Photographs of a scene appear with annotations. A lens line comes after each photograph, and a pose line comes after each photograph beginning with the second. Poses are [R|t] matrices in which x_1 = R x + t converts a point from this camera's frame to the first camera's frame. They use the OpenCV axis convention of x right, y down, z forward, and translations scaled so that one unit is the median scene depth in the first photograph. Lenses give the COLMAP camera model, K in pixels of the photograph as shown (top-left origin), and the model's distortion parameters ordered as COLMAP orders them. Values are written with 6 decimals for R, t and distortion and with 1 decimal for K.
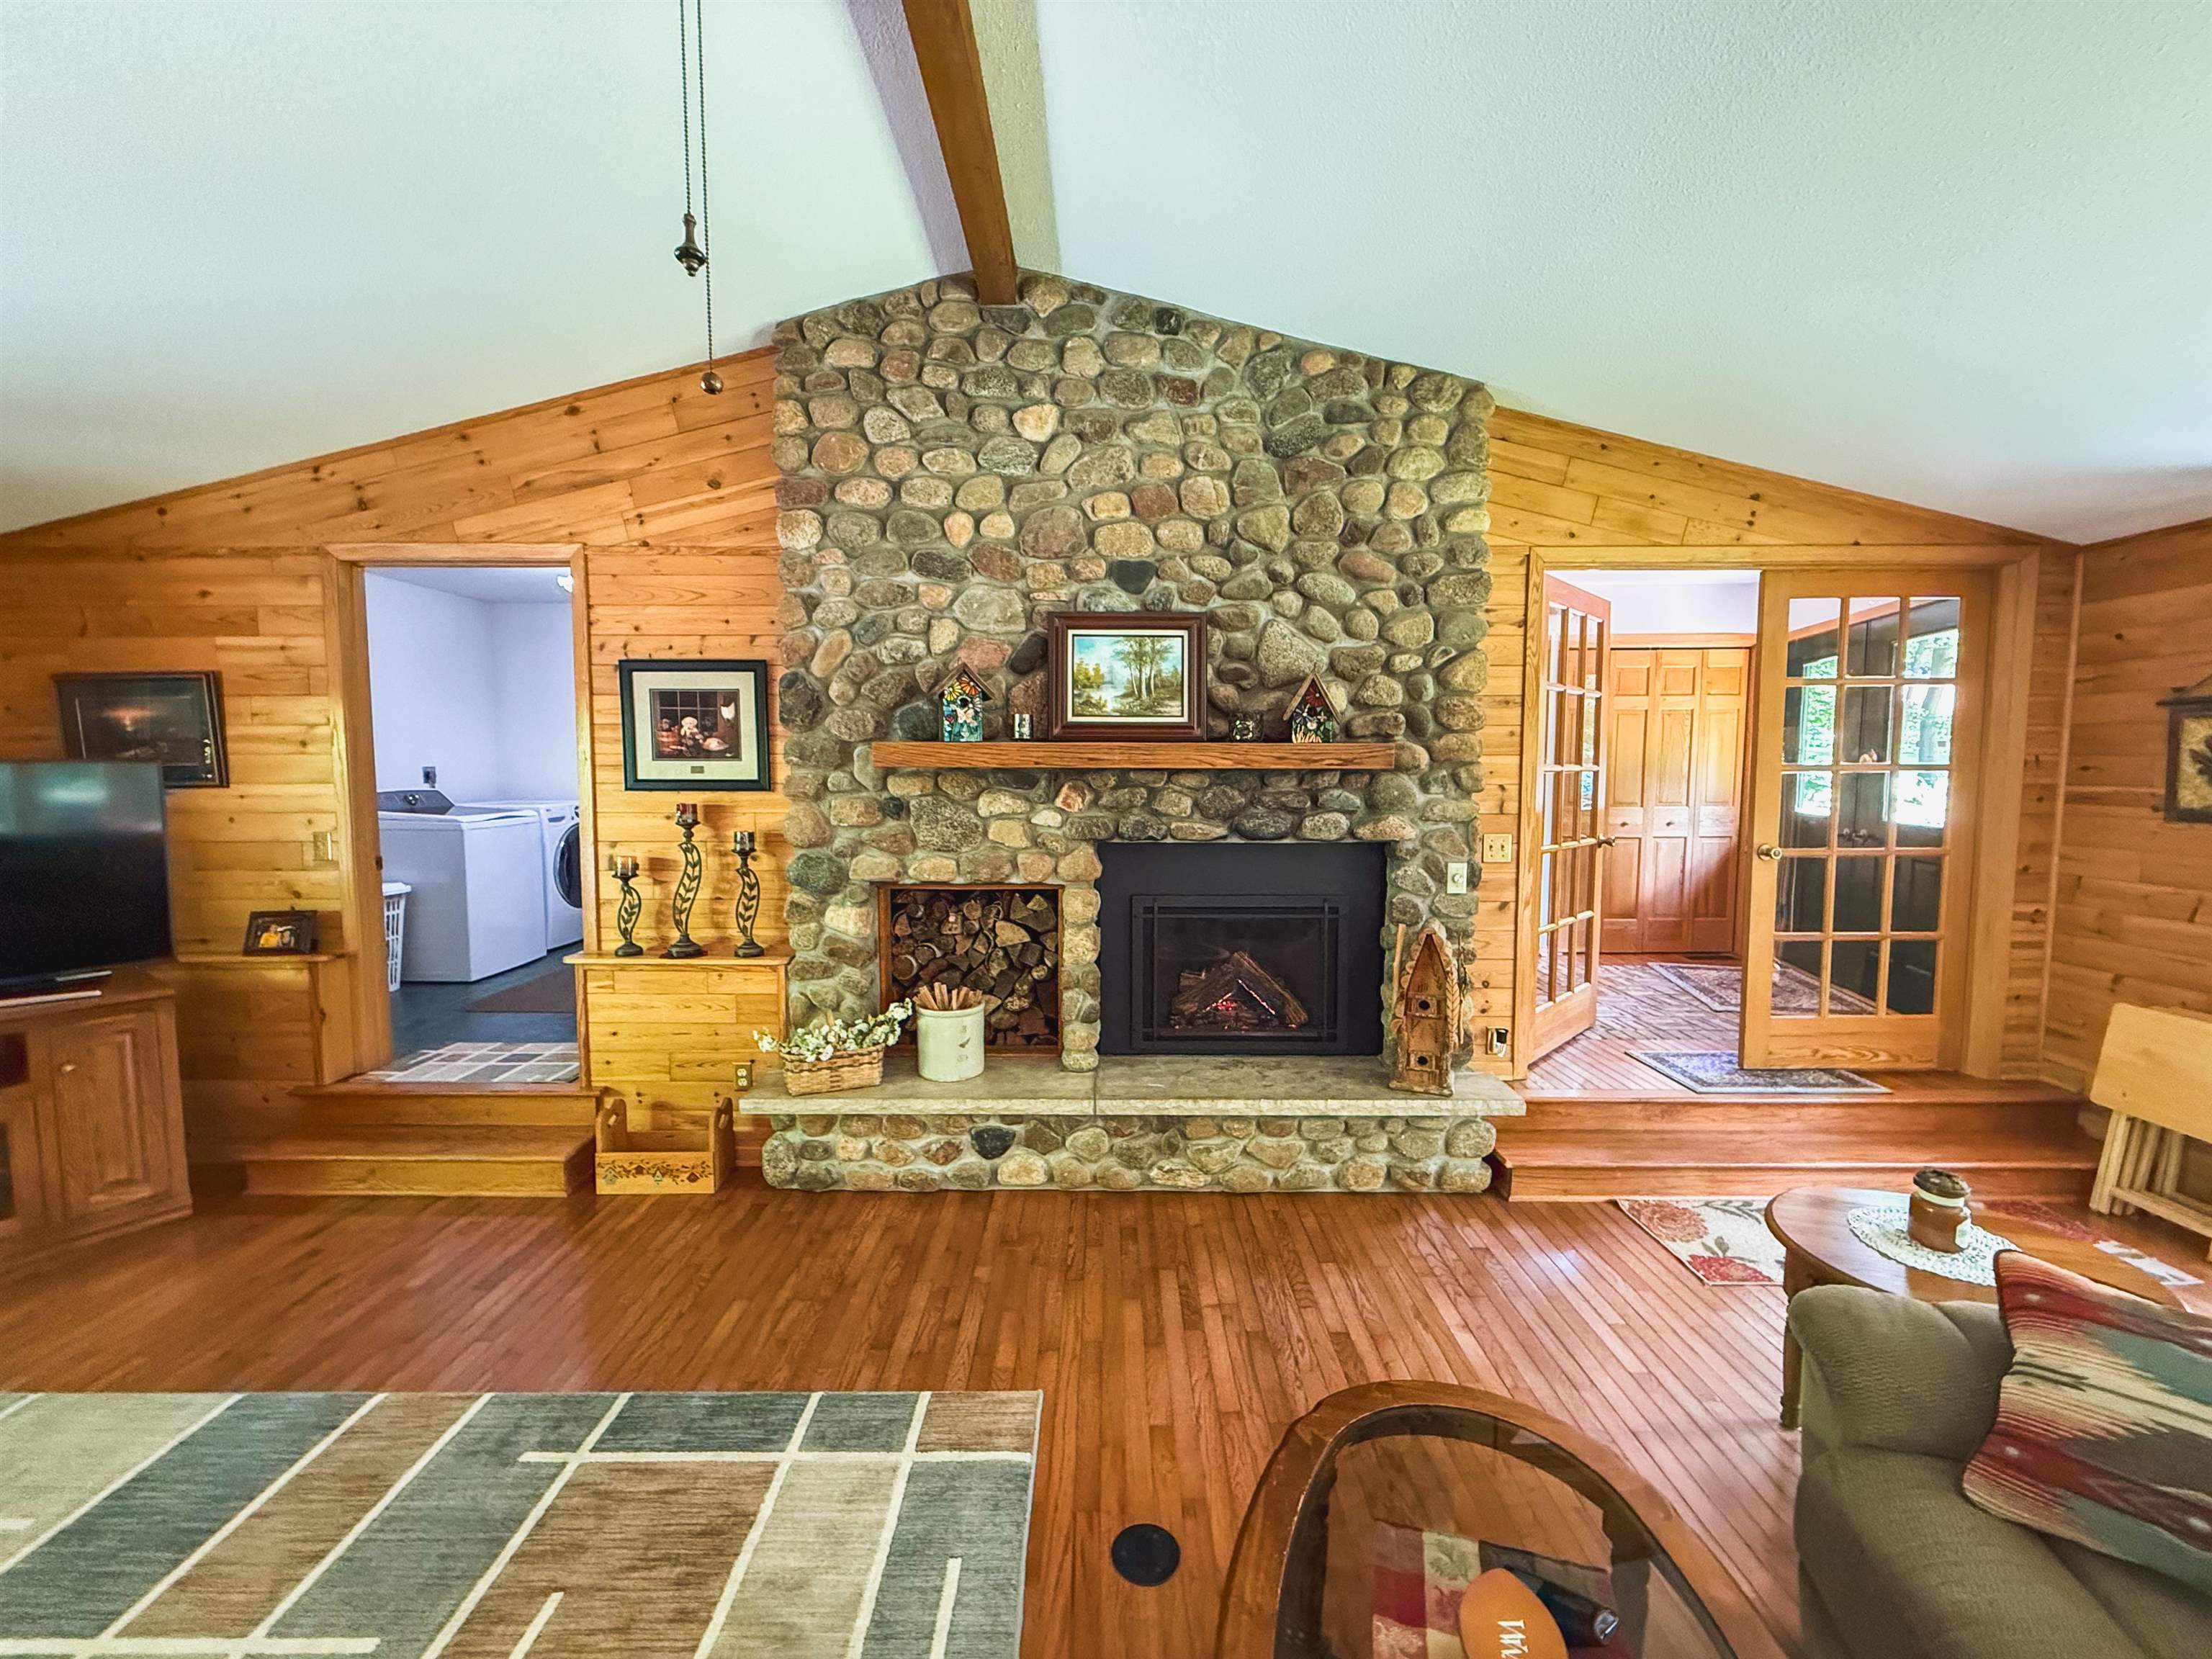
lens RADIAL K [[884.7, 0, 1101.3], [0, 884.7, 831.1], [0, 0, 1]] dist [0.002112, -0.000281]
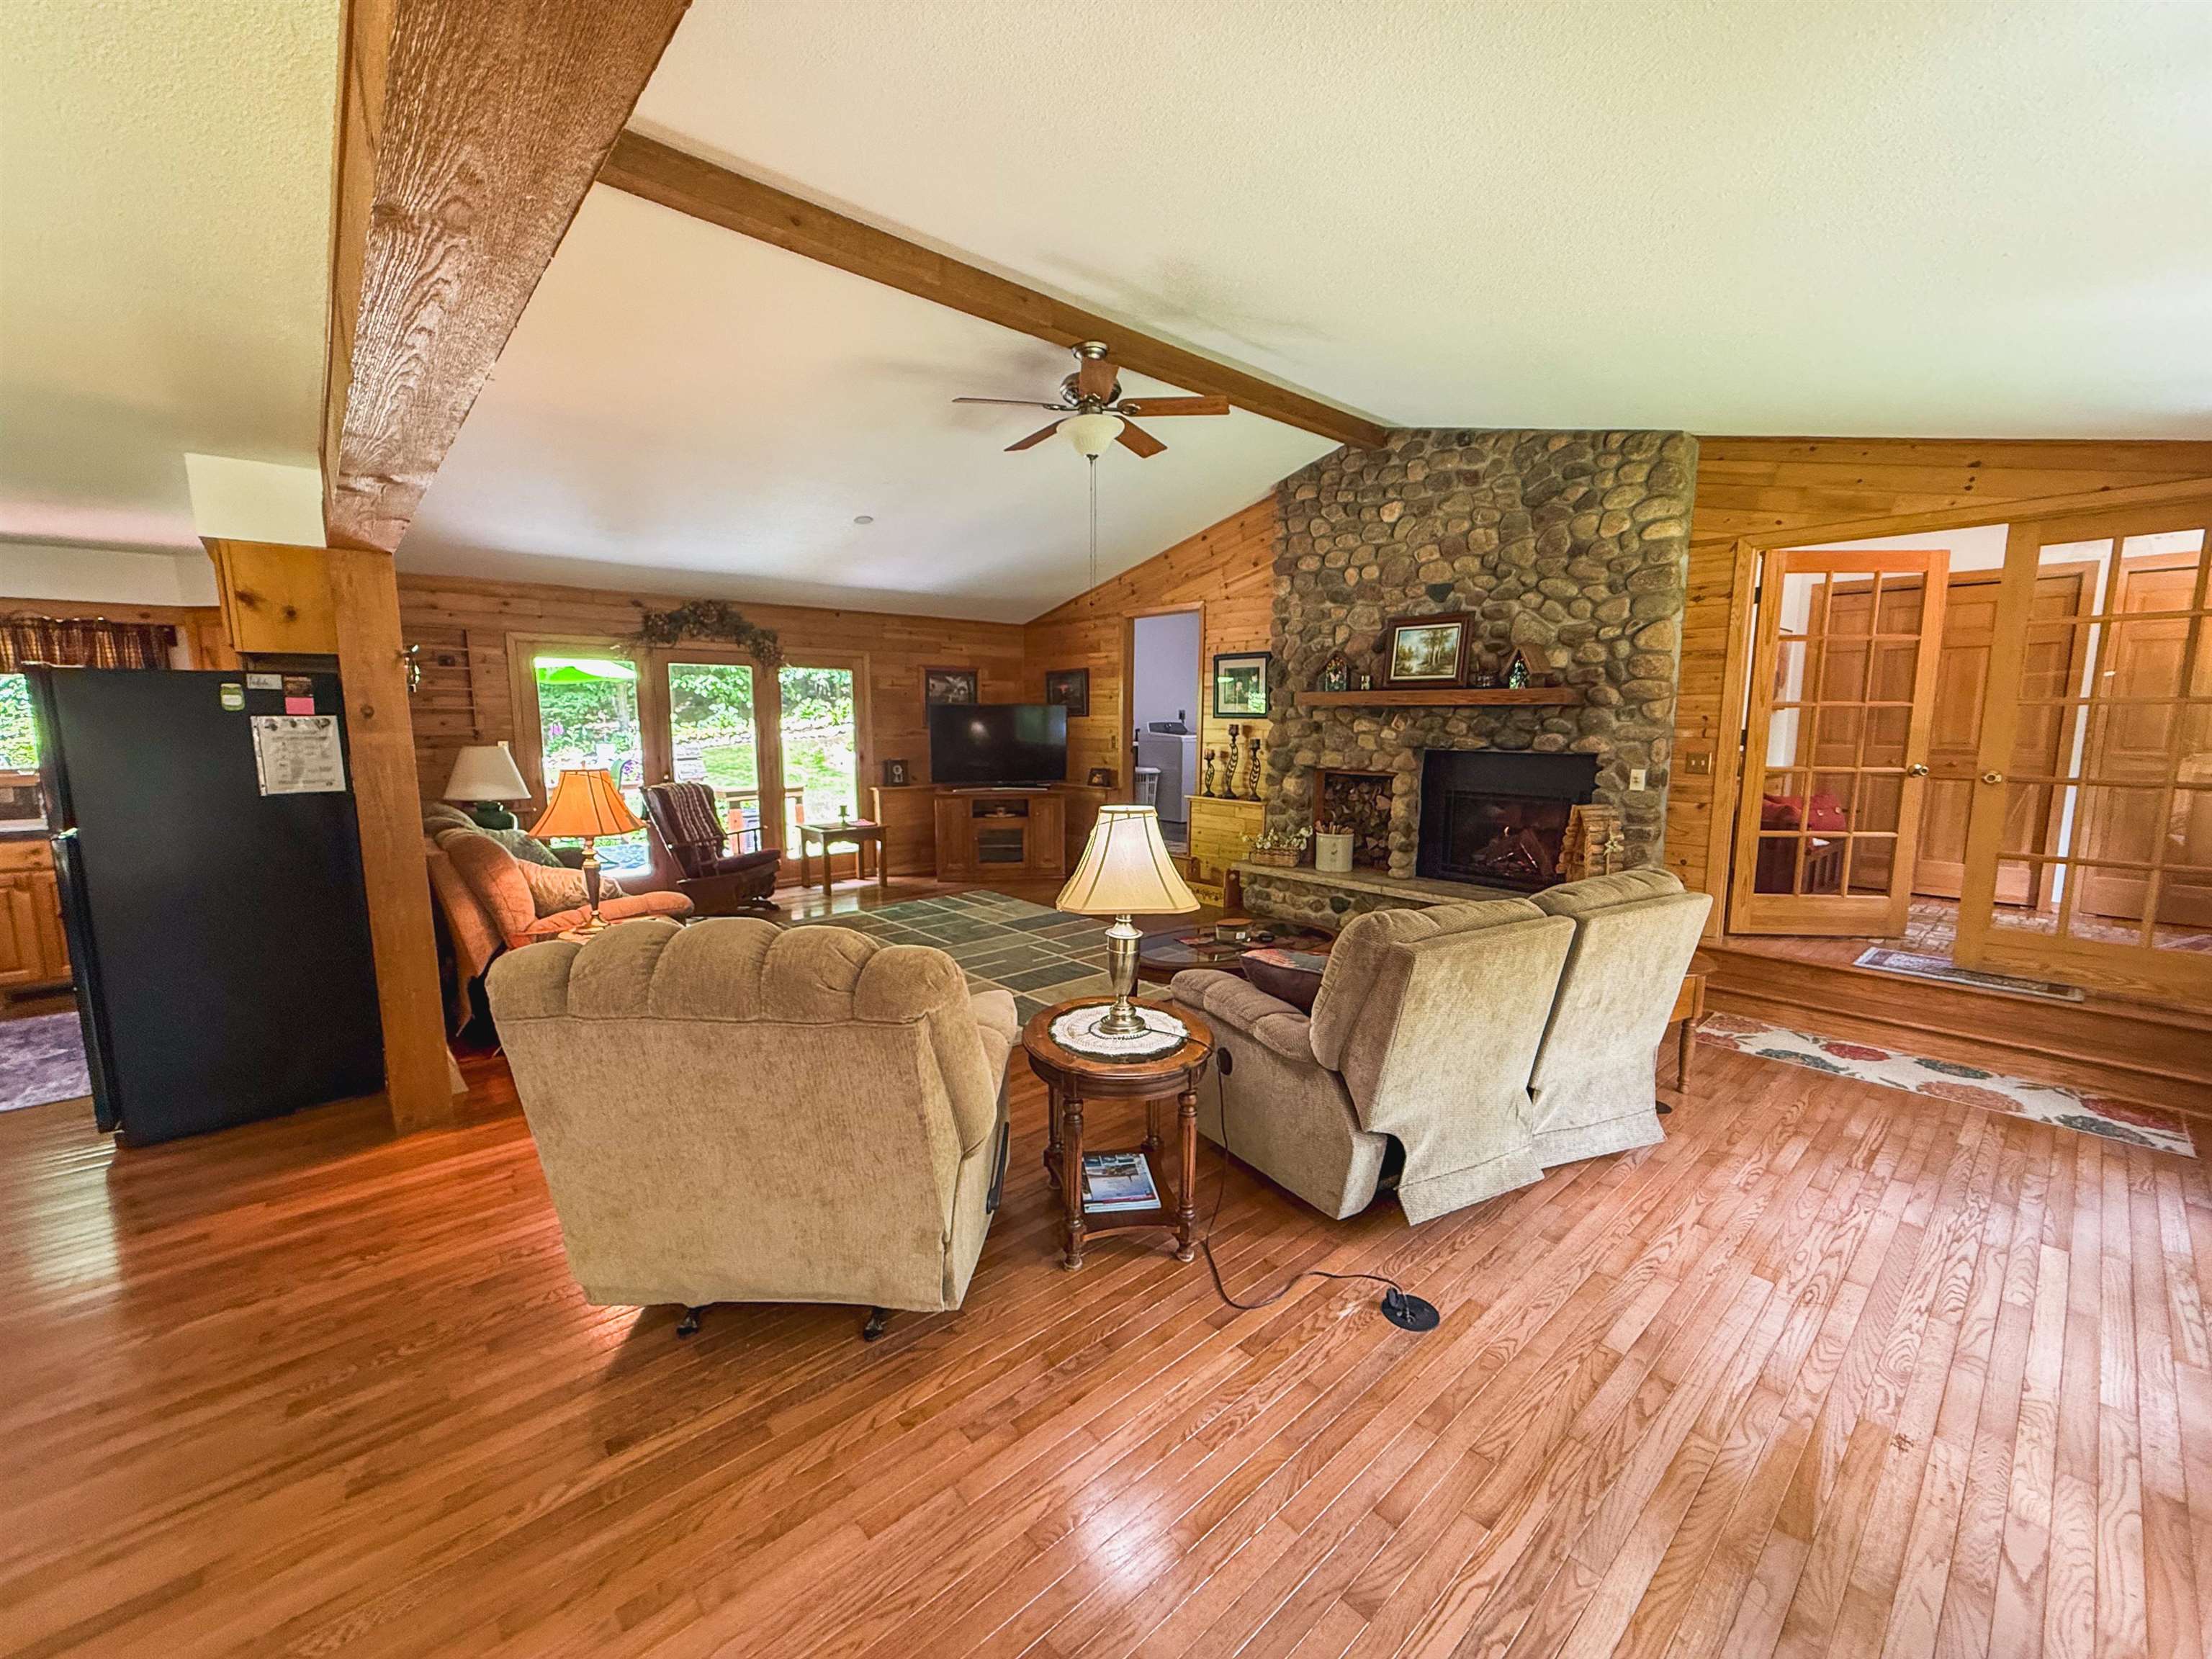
lens RADIAL K [[886.5, 0, 1102.8], [0, 886.5, 825.6], [0, 0, 1]] dist [-0.000953, 0.000031]
pose [[0.669886, 0.092941, -0.736624, 0.902128], [-0.058522, 0.995657, 0.072405, 0.074674], [0.740154, -0.005394, 0.672415, -0.634611]]
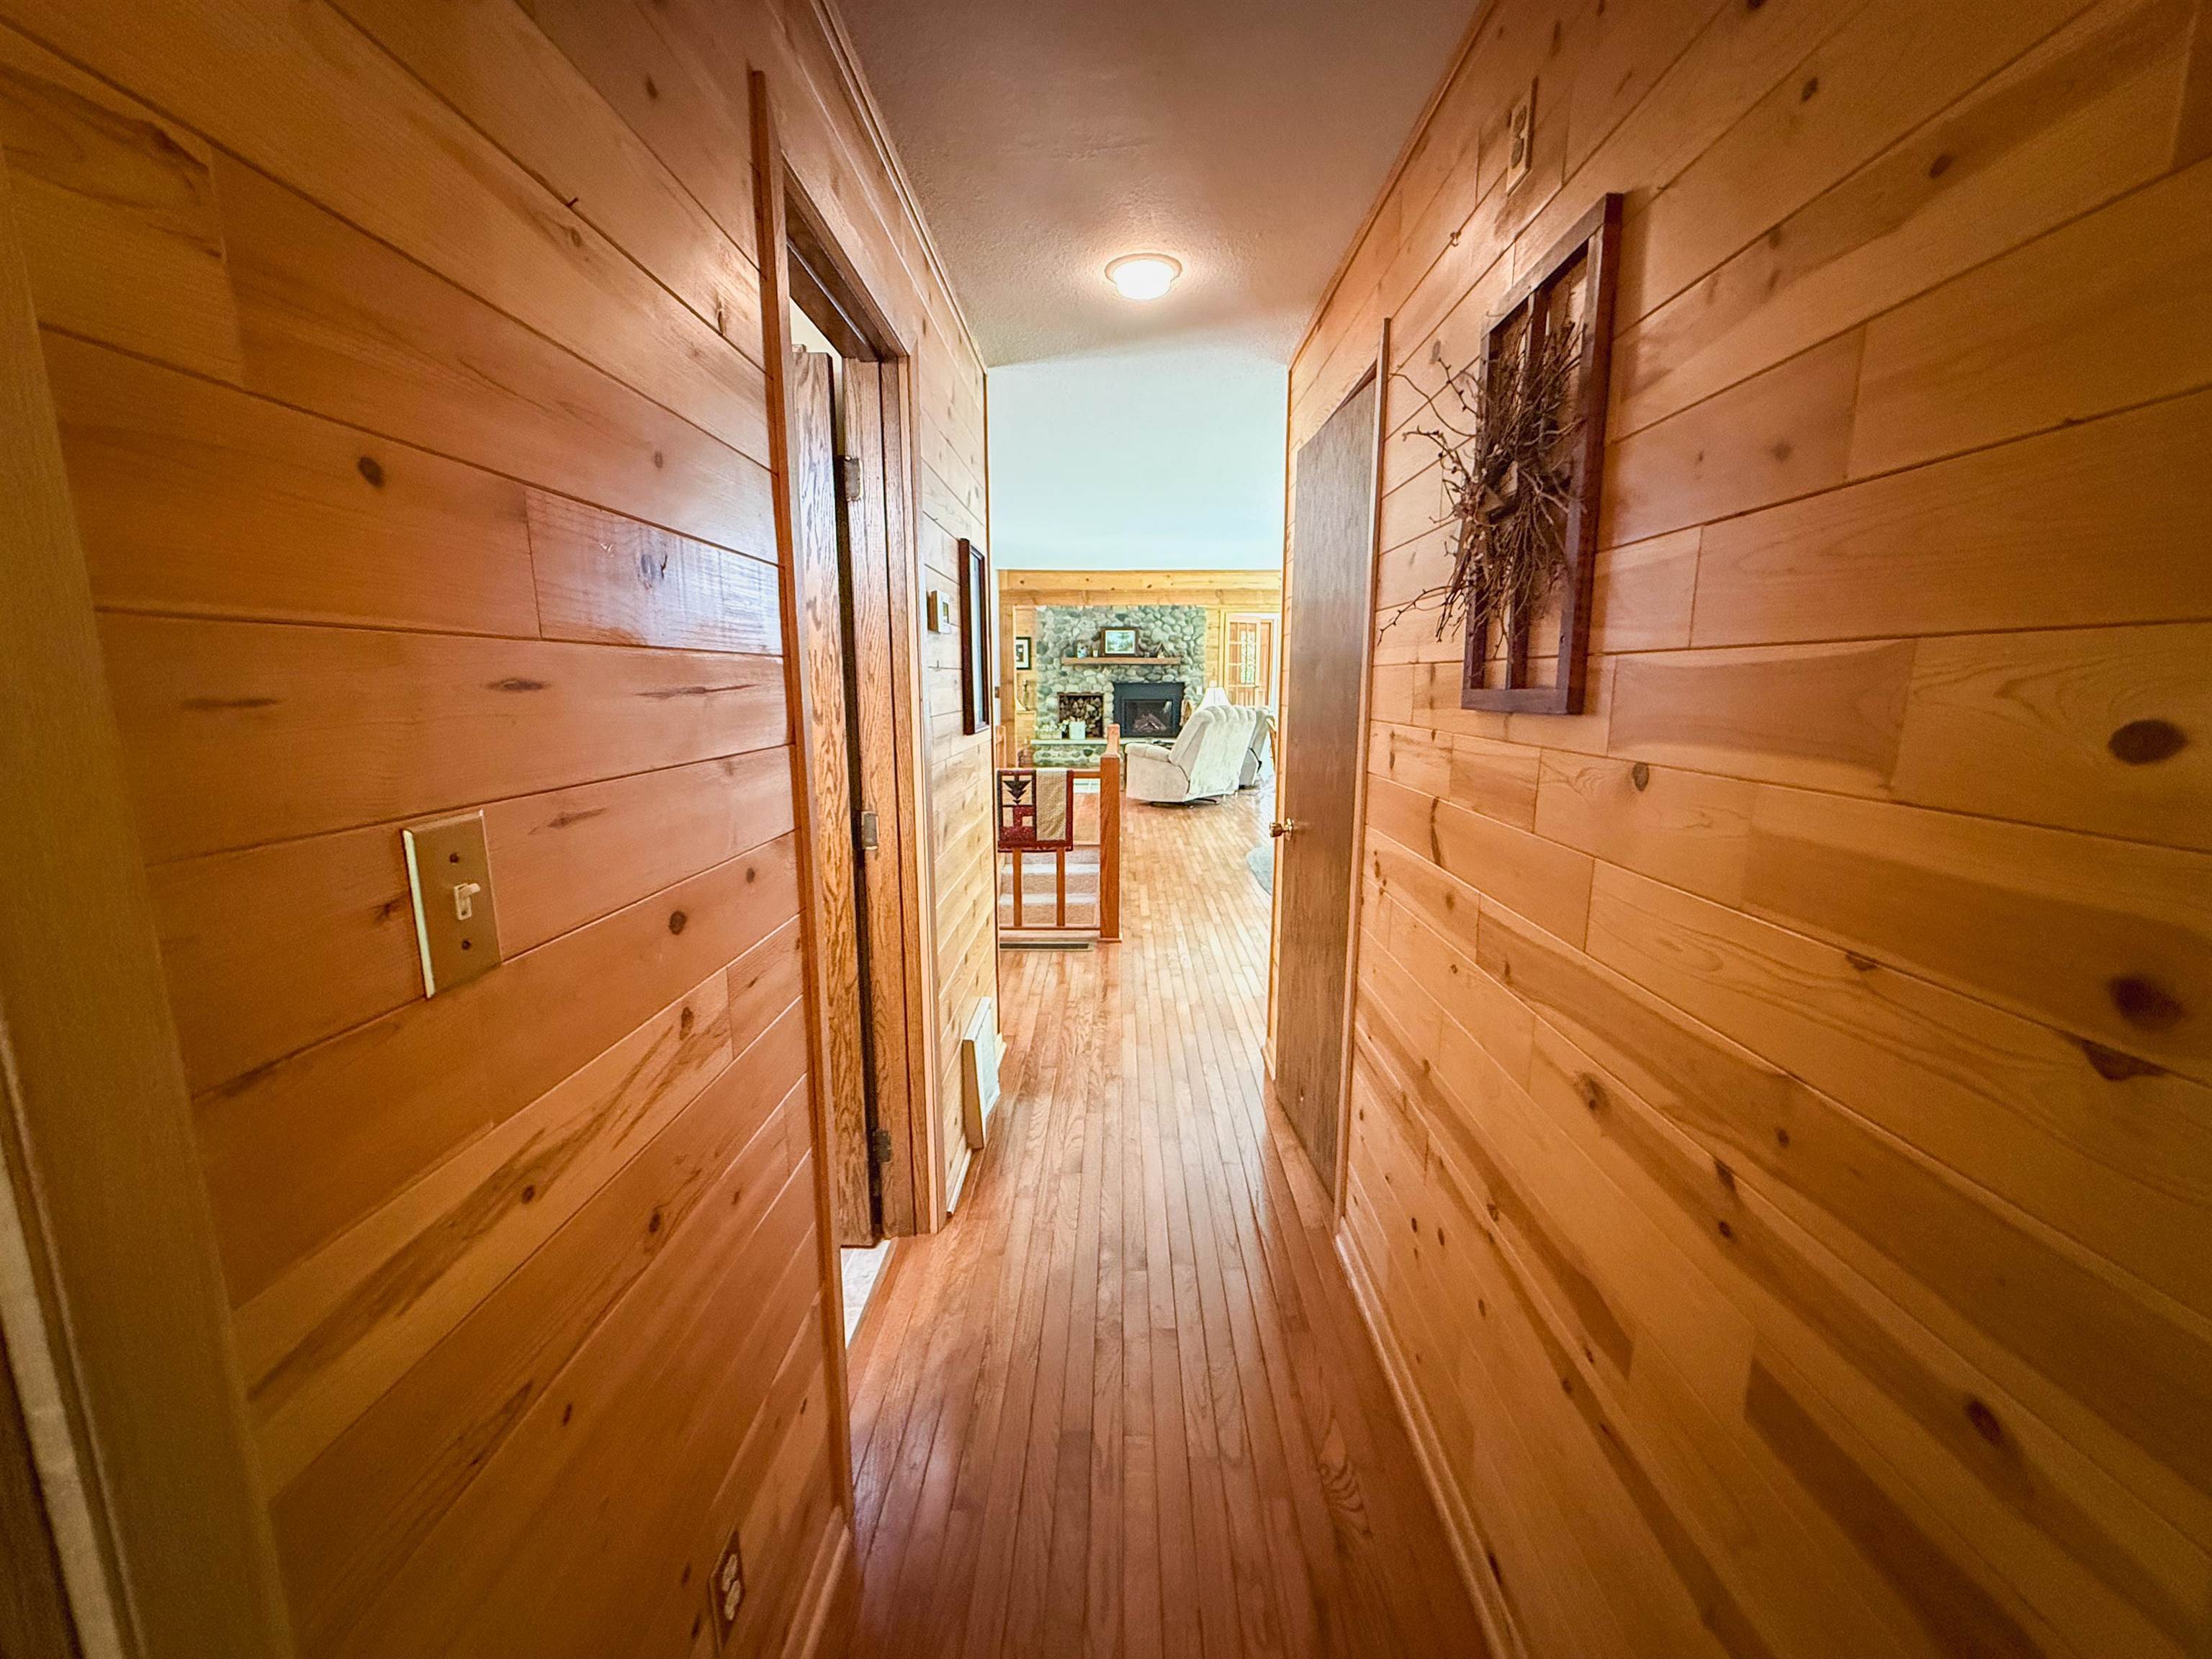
lens RADIAL K [[909.7, 0, 1101.6], [0, 909.7, 831.3], [0, 0, 1]] dist [0.000086, -0.000051]
pose [[0.999934, 0.001272, -0.011445, -0.007741], [-0.000249, 0.996036, 0.088955, 0.335268], [0.011513, -0.088946, 0.995970, -3.360815]]
